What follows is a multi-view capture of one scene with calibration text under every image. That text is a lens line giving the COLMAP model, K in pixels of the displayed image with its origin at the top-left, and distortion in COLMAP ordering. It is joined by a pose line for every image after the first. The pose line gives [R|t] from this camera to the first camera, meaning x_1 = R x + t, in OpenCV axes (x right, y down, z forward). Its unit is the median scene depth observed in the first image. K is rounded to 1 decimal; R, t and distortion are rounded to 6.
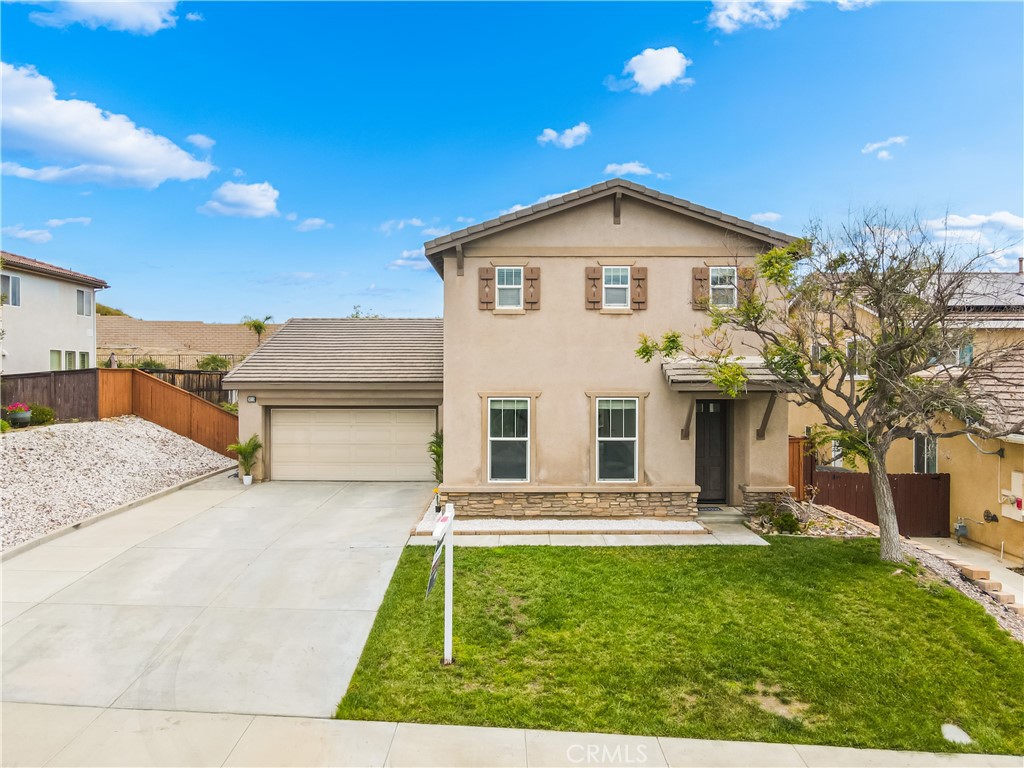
lens RADIAL K [[765.6, 0, 512.0], [0, 765.6, 384.0], [0, 0, 1]] dist [0.014920, 0.003045]
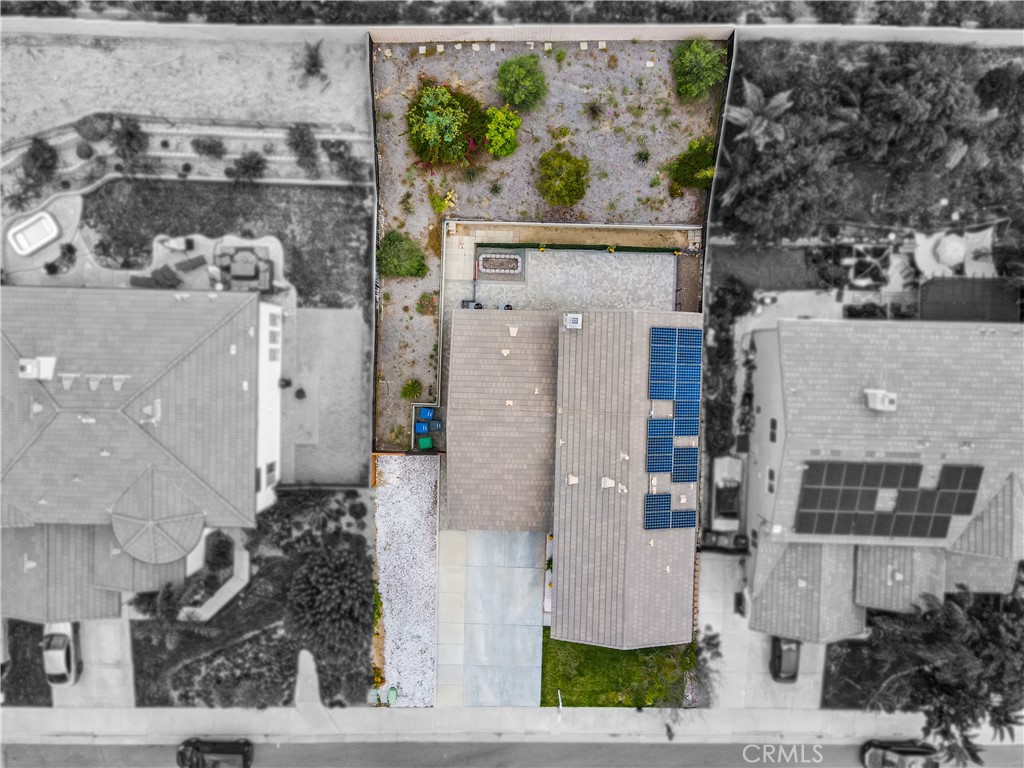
lens RADIAL K [[765.6, 0, 512.0], [0, 765.6, 384.0], [0, 0, 1]] dist [0.014920, 0.003045]
pose [[0.999682, 0.023768, -0.008482, -0.245543], [0.009413, -0.039329, 0.999182, -2.854285], [0.023415, -0.998944, -0.039541, 1.984495]]
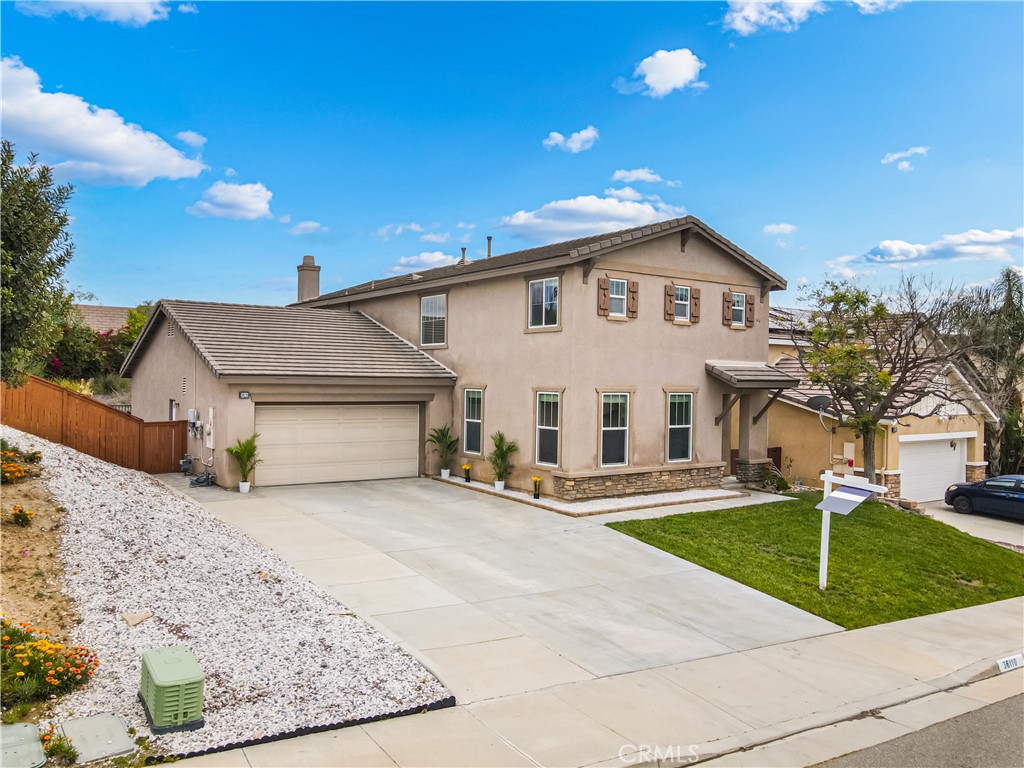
lens RADIAL K [[800.0, 0, 512.0], [0, 800.0, 384.0], [0, 0, 1]] dist [0.009857, 0.007461]
pose [[0.815371, 0.007473, 0.578891, -0.830269], [-0.009521, 0.999955, 0.000501, 0.005510], [-0.578860, -0.005920, 0.815405, 0.107445]]
